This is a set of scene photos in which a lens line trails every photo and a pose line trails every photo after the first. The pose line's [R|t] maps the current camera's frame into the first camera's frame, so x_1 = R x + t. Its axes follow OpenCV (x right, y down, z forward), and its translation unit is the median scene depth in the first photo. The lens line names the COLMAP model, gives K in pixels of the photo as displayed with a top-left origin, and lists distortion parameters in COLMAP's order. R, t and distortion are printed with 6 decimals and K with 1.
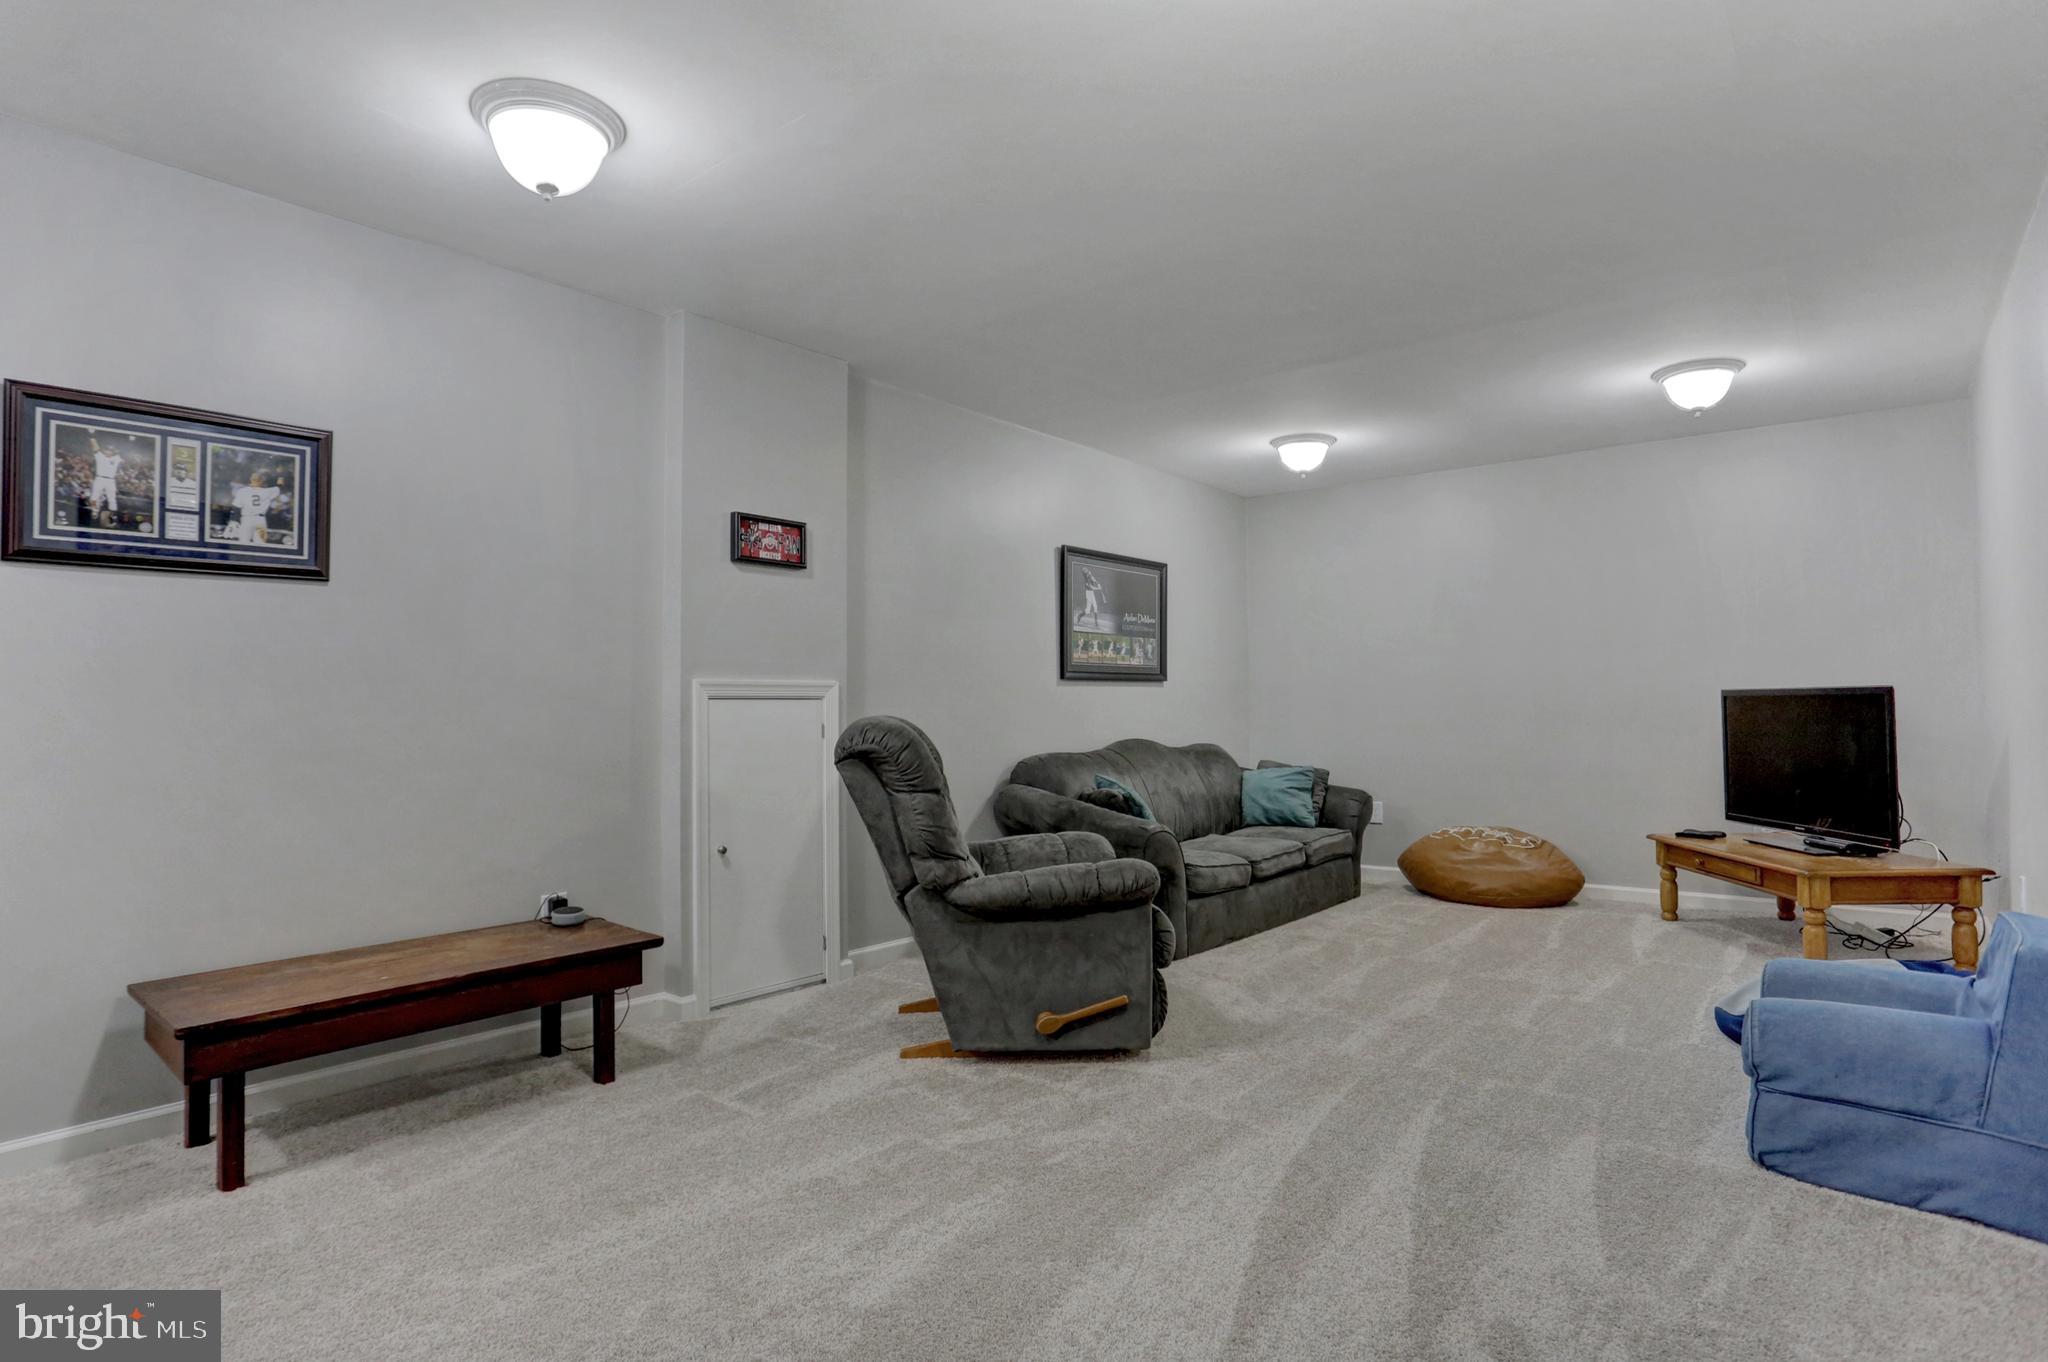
lens RADIAL K [[1052.6, 0, 1029.8], [0, 1052.6, 683.0], [0, 0, 1]] dist [-0.053045, 0.011371]
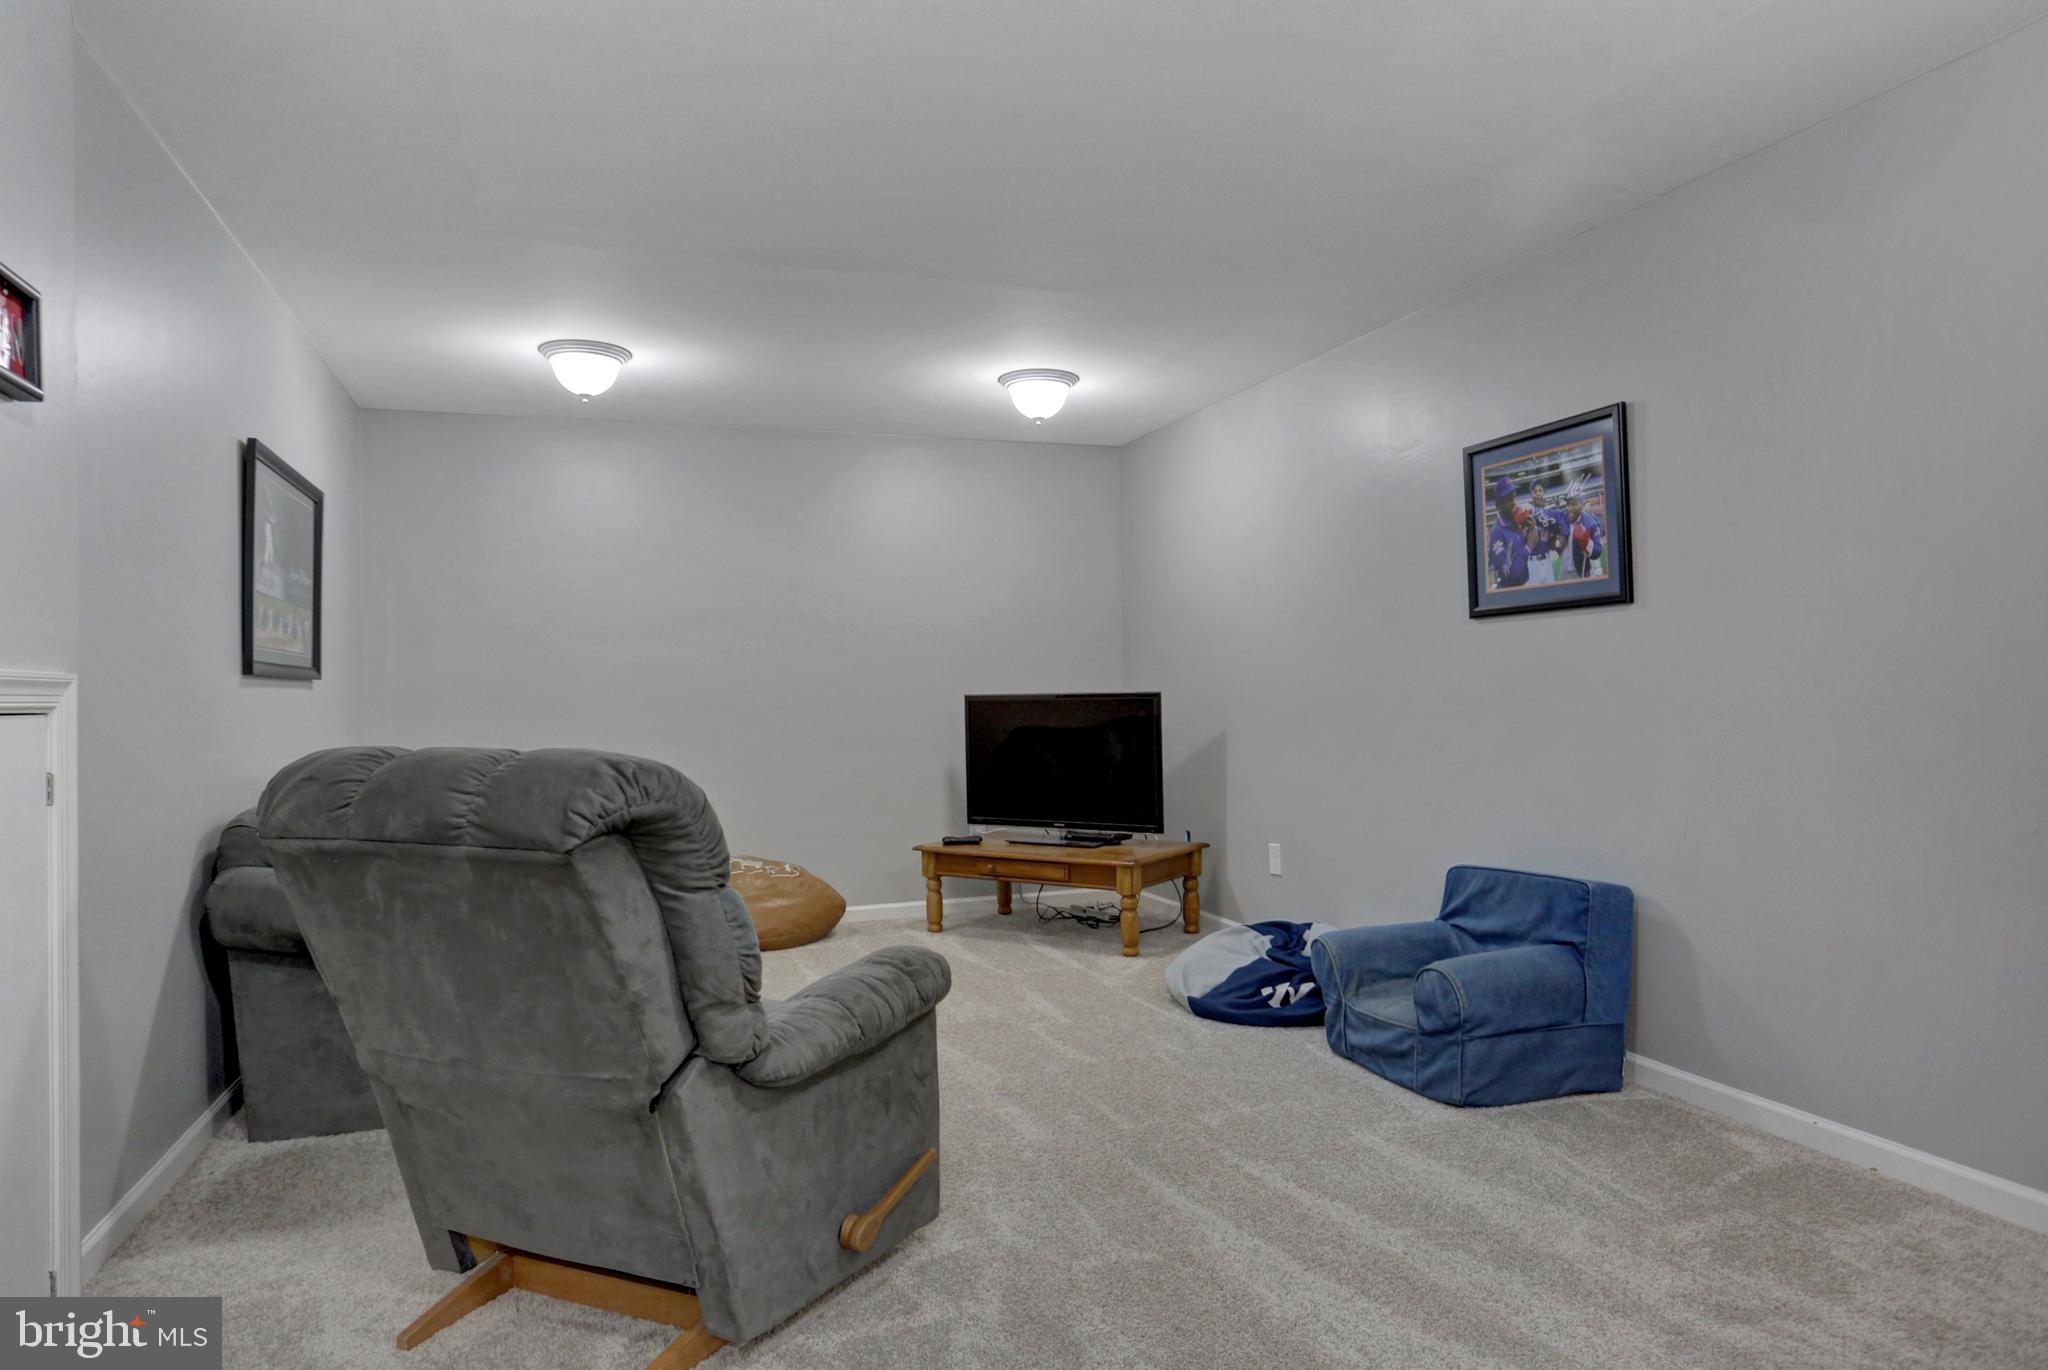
lens RADIAL K [[1230.2, 0, 1028.1], [0, 1230.2, 688.0], [0, 0, 1]] dist [-0.049540, 0.000427]
pose [[0.505571, 0.006365, 0.862762, -0.386490], [-0.007248, 0.999969, -0.003130, 0.003027], [-0.862755, -0.004671, 0.505601, 0.384893]]
